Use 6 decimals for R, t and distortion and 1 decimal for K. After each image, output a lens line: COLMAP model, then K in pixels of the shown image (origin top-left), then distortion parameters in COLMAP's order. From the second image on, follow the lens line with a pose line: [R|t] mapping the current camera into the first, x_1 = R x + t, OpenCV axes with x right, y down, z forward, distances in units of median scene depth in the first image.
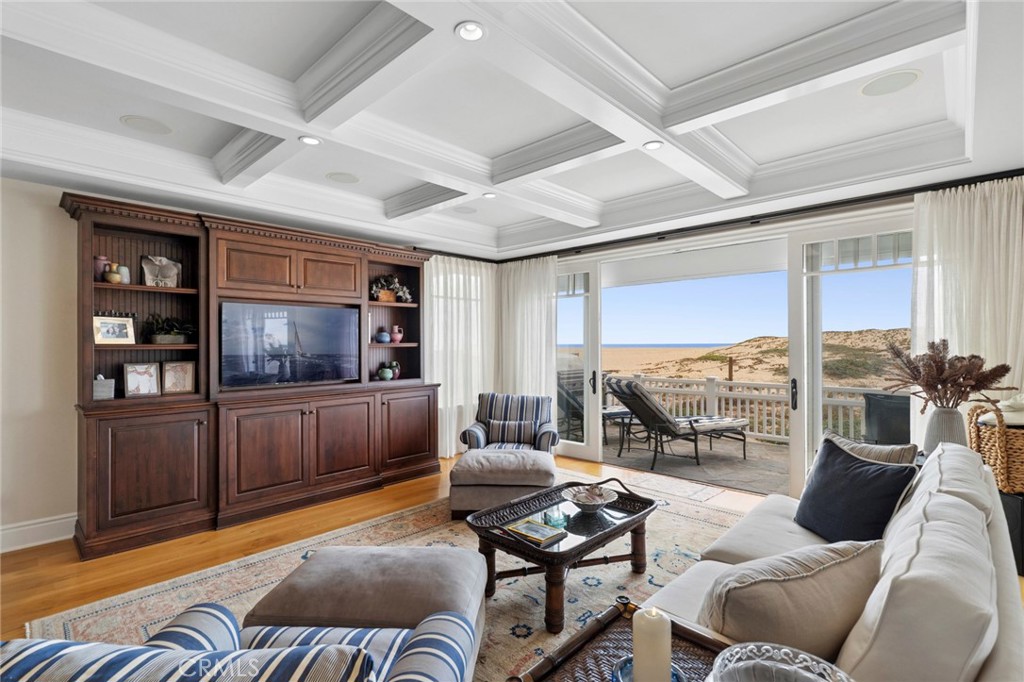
lens RADIAL K [[486.8, 0, 526.0], [0, 486.8, 344.5], [0, 0, 1]] dist [-0.002670, -0.000570]
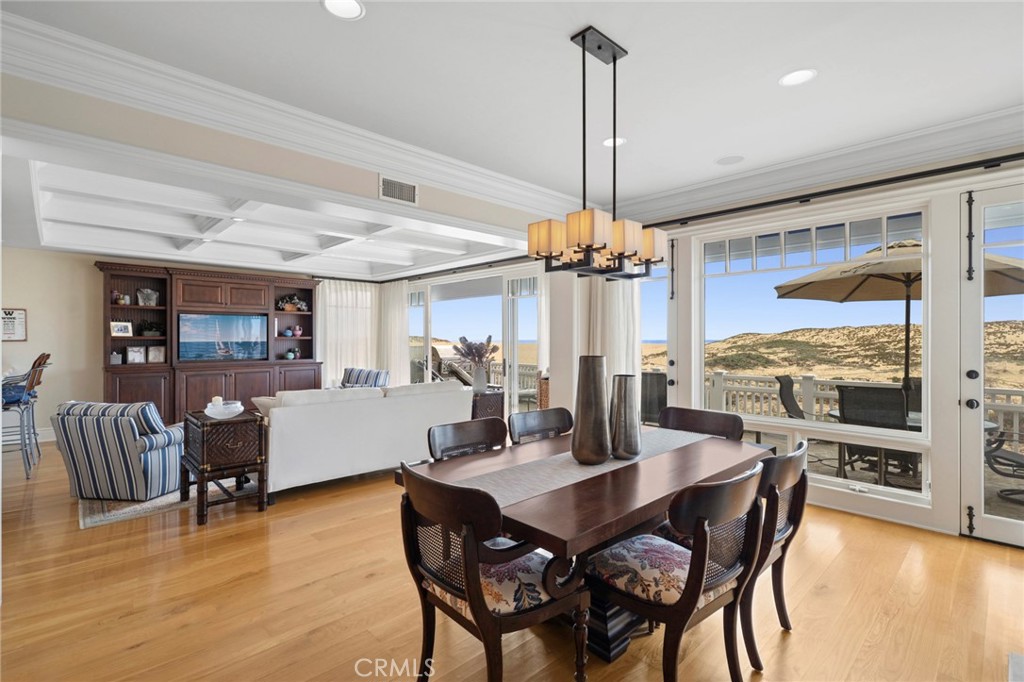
lens RADIAL K [[472.6, 0, 508.5], [0, 472.6, 342.7], [0, 0, 1]] dist [0.001225, -0.000338]
pose [[0.997674, 0.007365, -0.067774, 0.730047], [-0.006861, 0.999947, 0.007658, 0.000311], [0.067827, -0.007175, 0.997671, -0.690908]]
